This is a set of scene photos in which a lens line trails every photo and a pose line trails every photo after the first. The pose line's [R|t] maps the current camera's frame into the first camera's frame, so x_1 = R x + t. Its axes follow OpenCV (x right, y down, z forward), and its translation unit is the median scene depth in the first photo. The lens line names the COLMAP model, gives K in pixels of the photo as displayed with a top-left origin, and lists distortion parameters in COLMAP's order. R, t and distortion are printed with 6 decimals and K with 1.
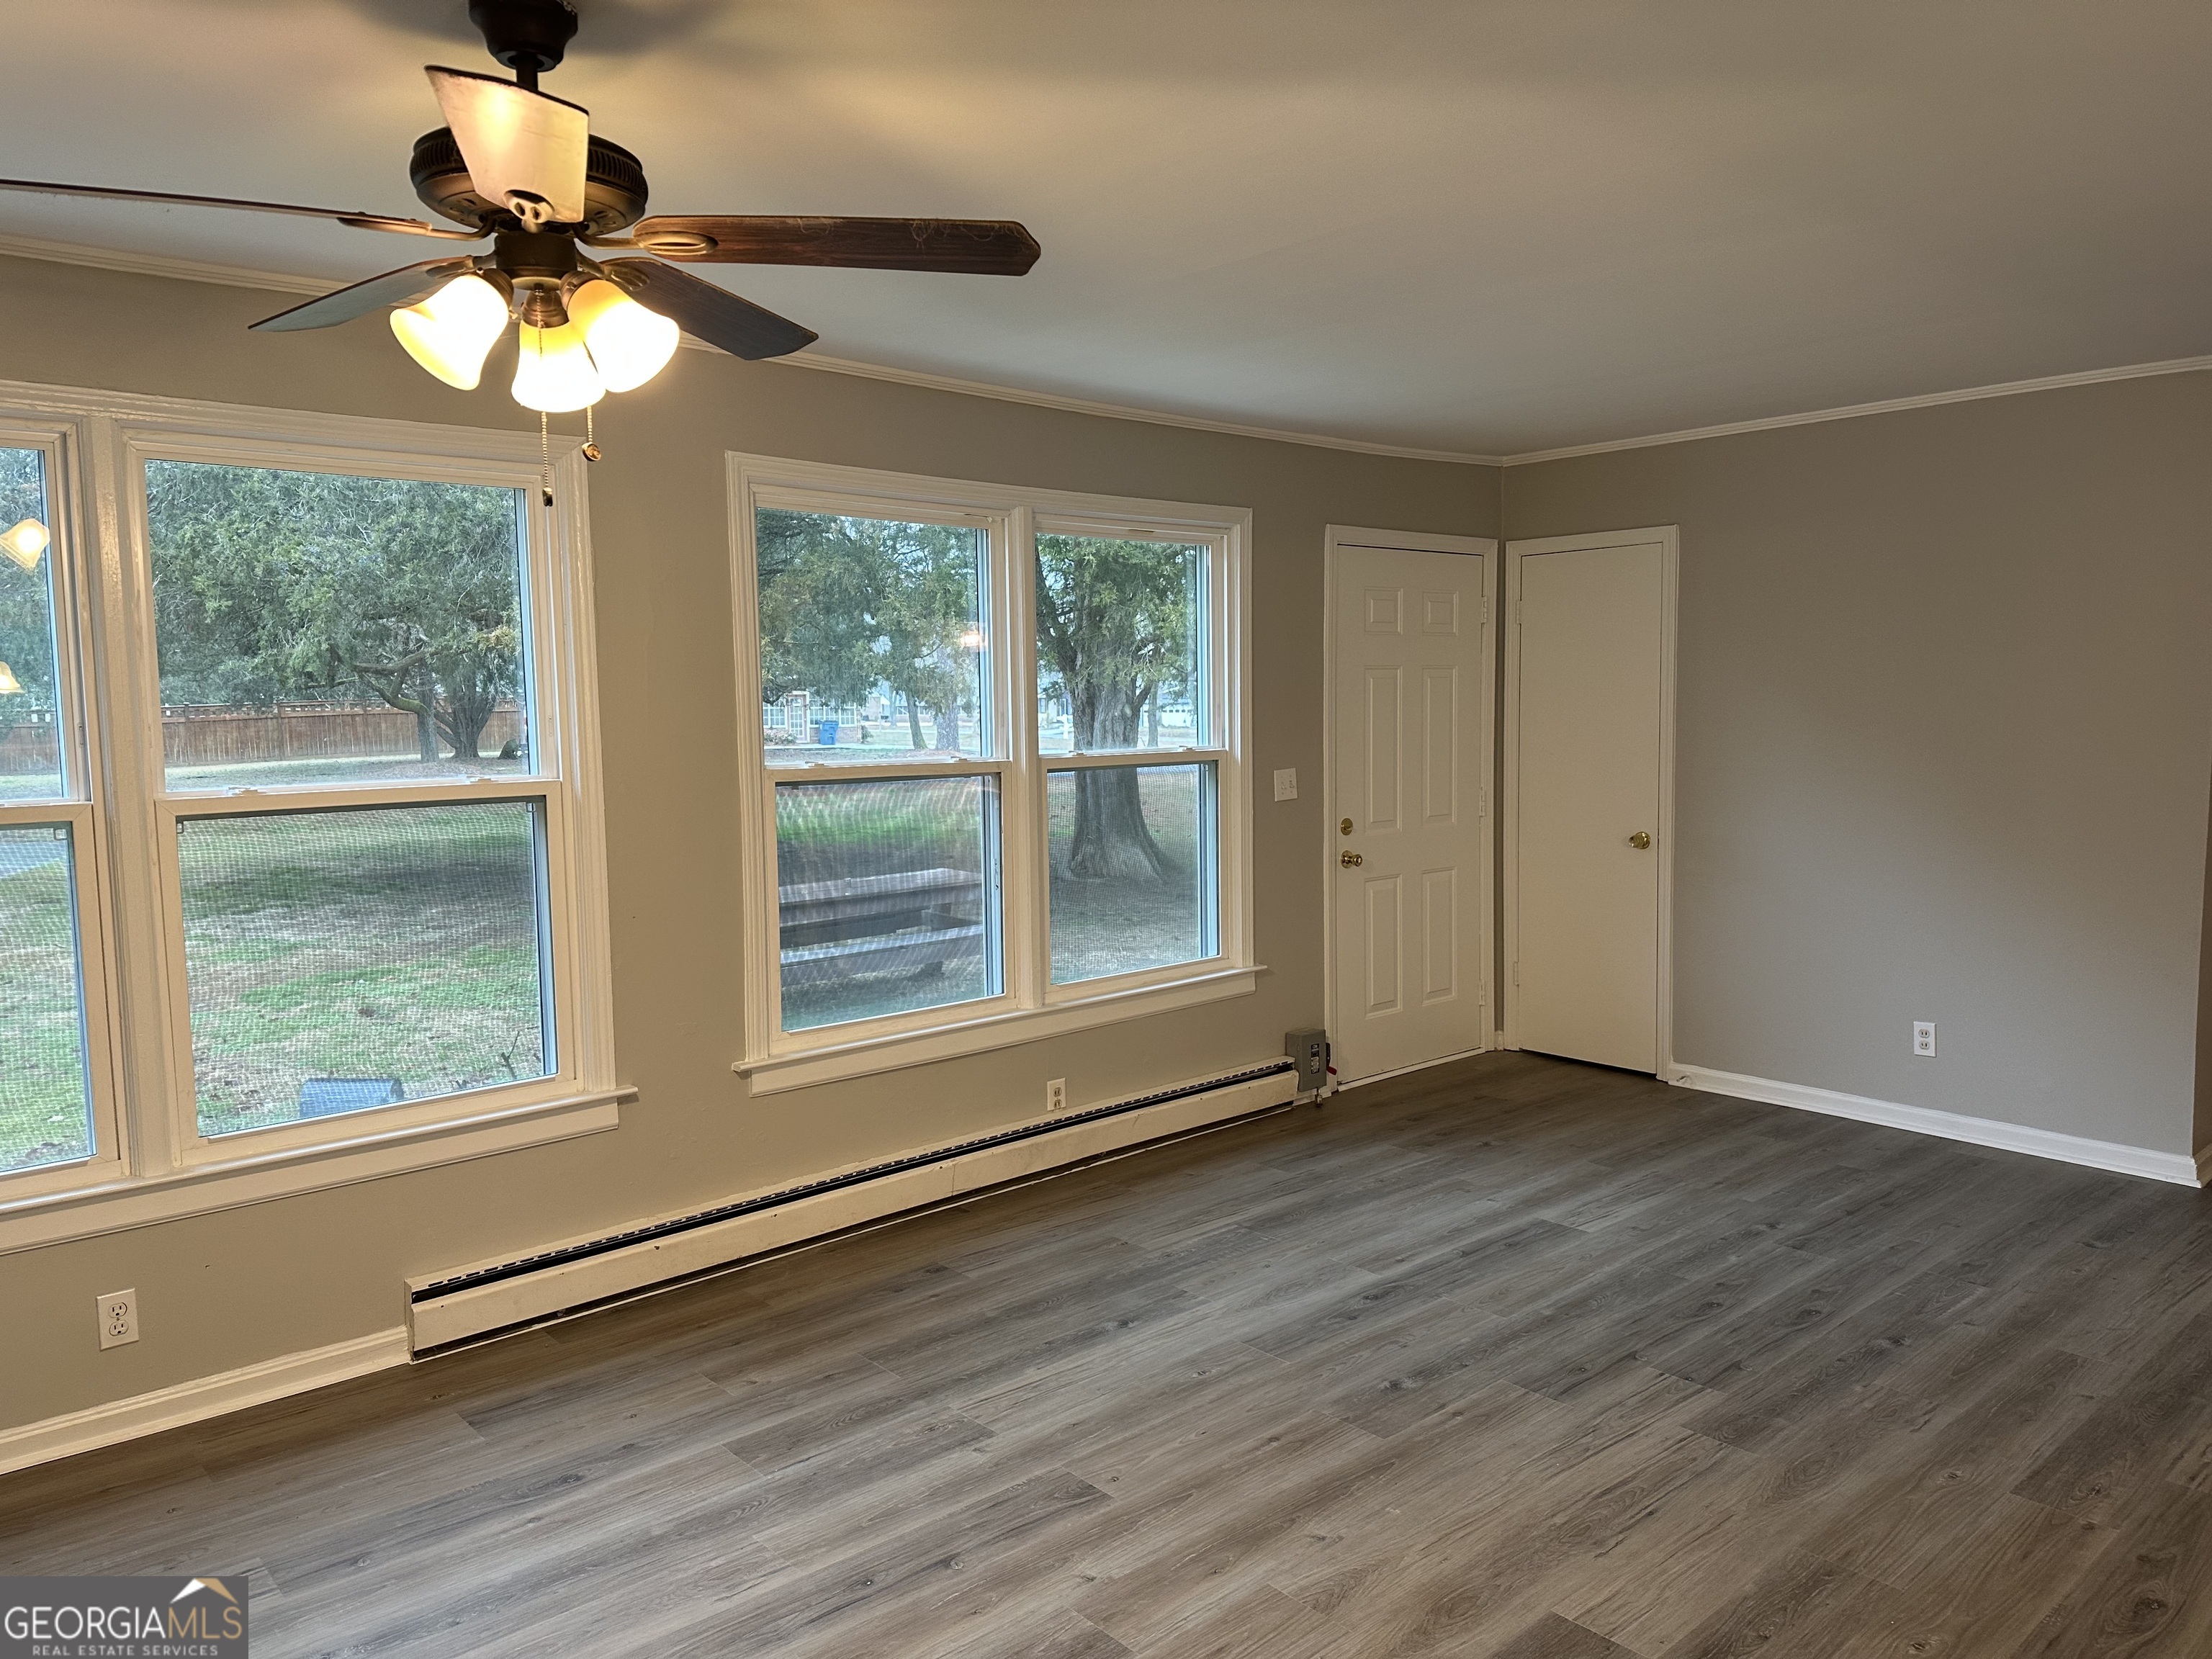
lens RADIAL K [[1519.2, 0, 1106.0], [0, 1519.2, 829.5], [0, 0, 1]] dist [0.086267, -0.088425]
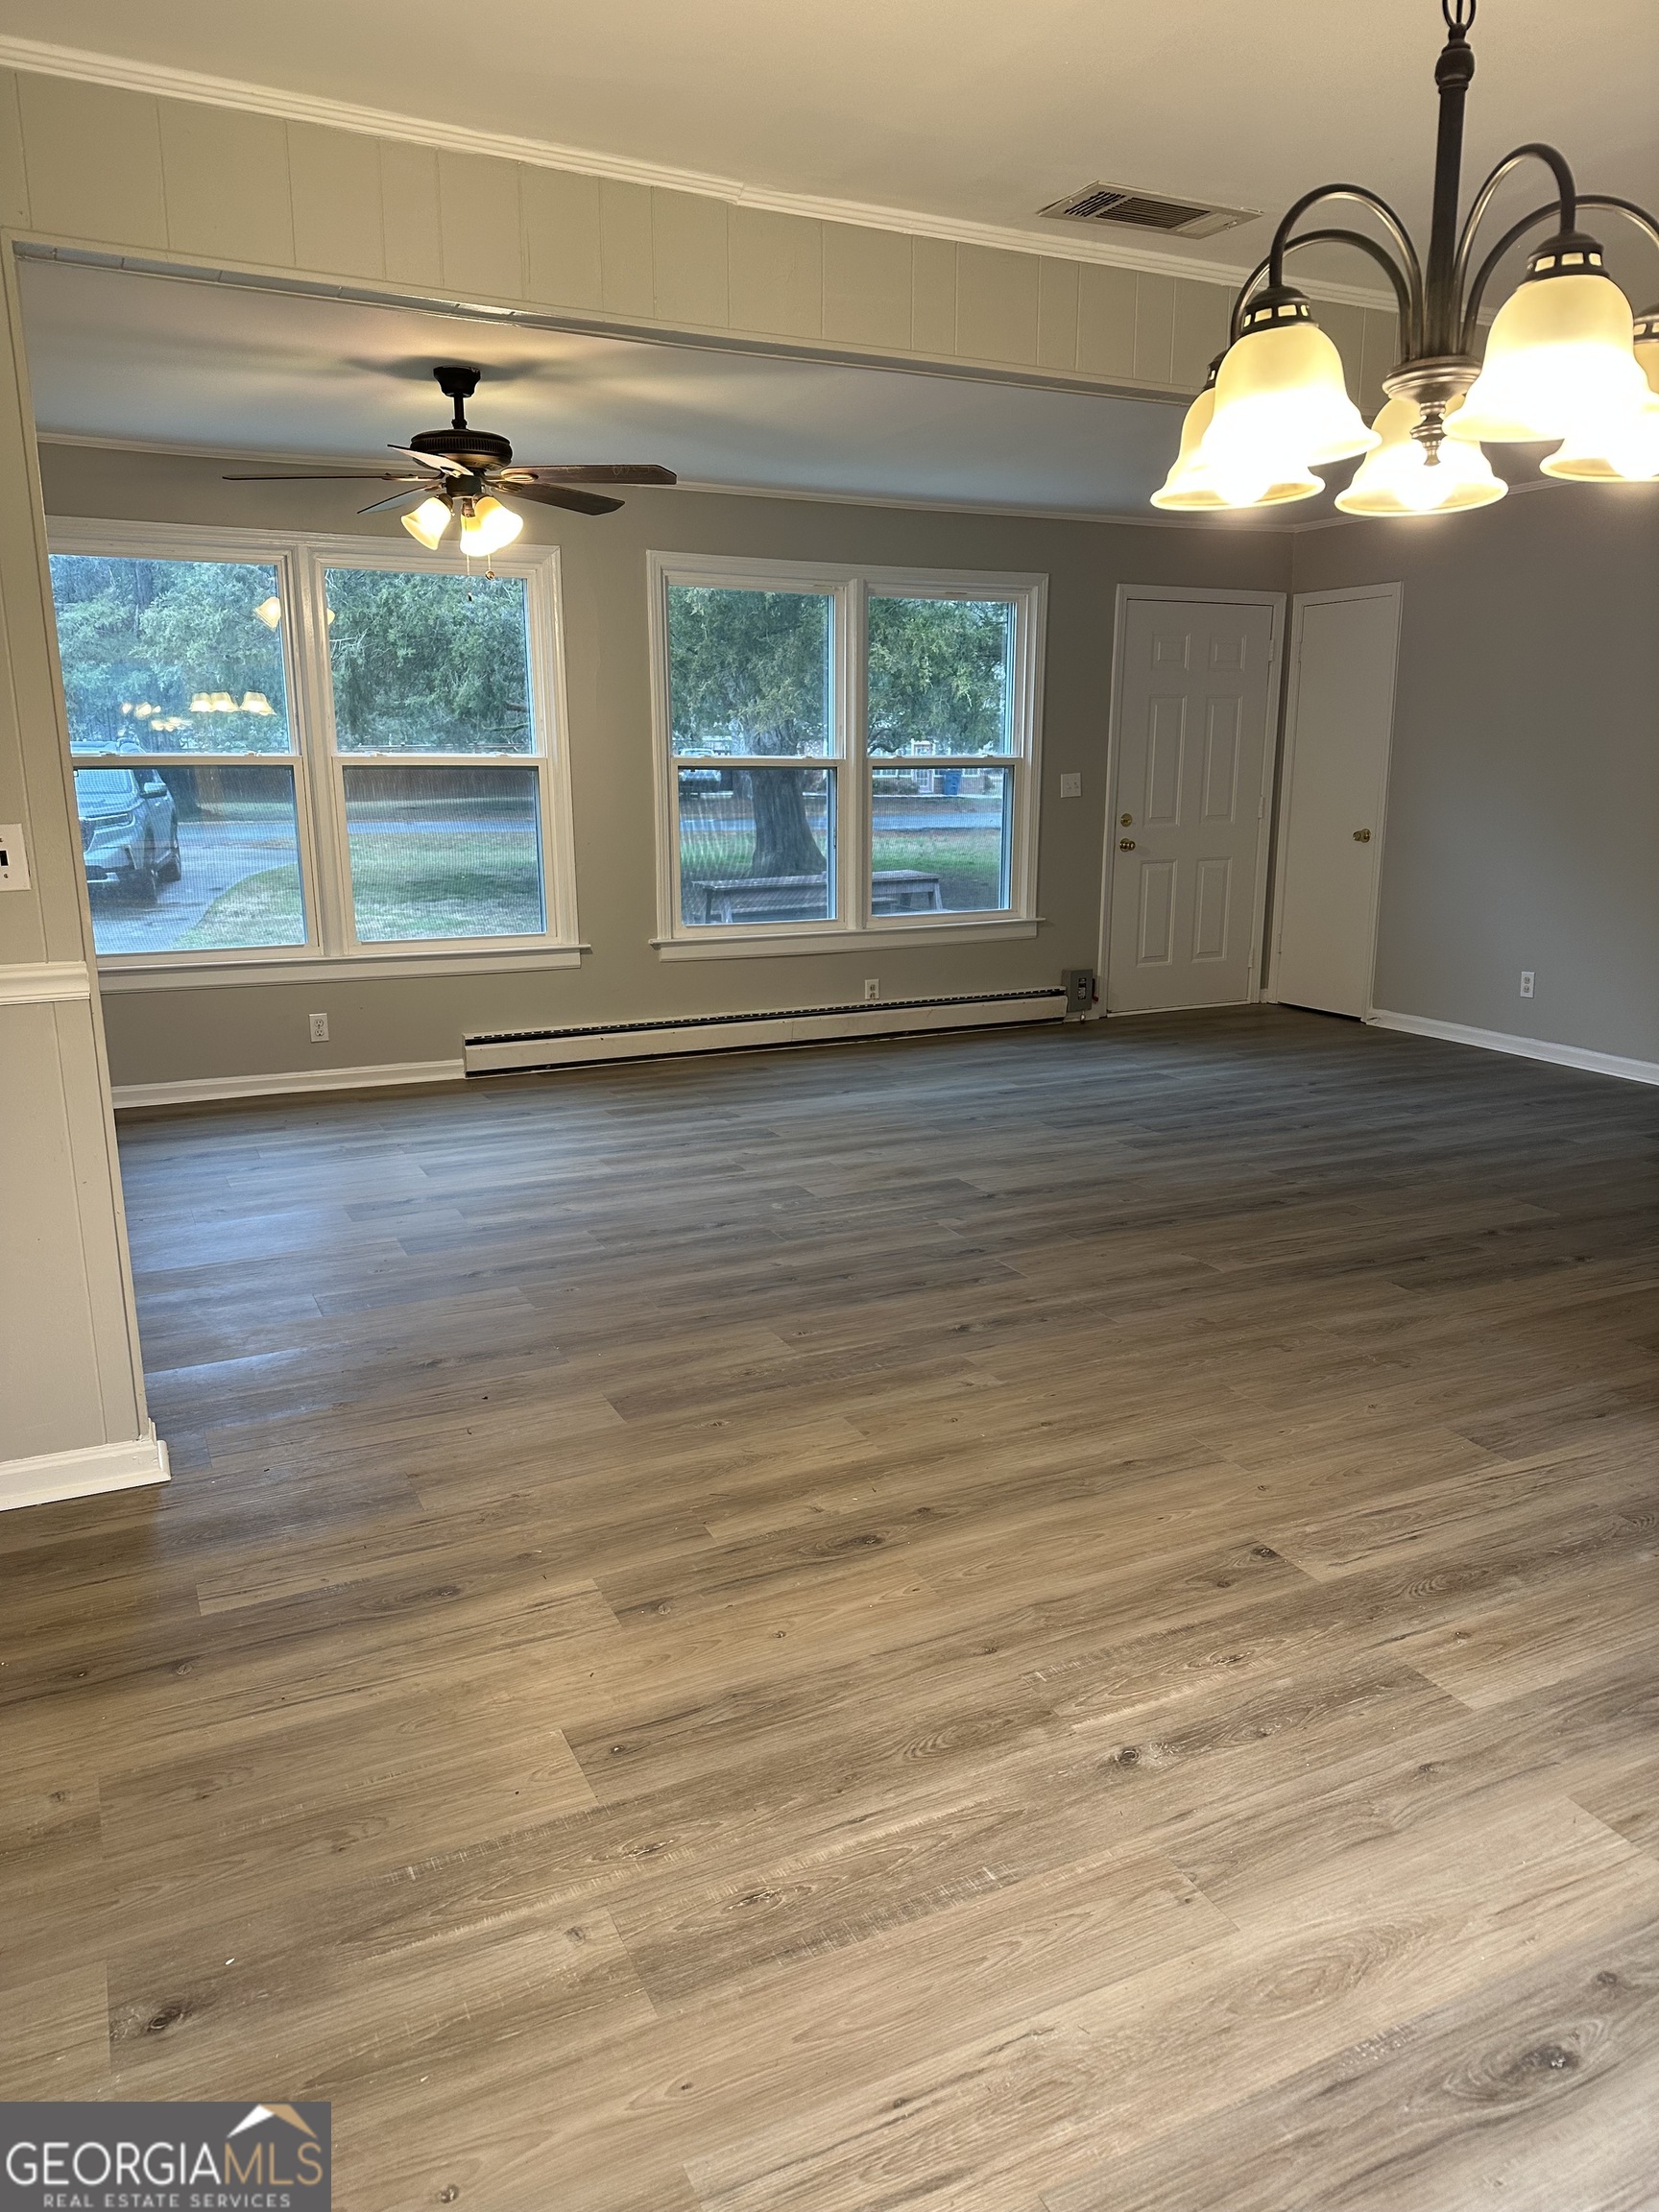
lens RADIAL K [[1544.5, 0, 829.5], [0, 1544.5, 1106.0], [0, 0, 1]] dist [0.086546, -0.001575]
pose [[0.961589, 0.073659, -0.264425, 0.358056], [-0.036751, 0.989197, 0.141909, 0.078123], [0.272022, -0.126740, 0.953908, -0.506147]]
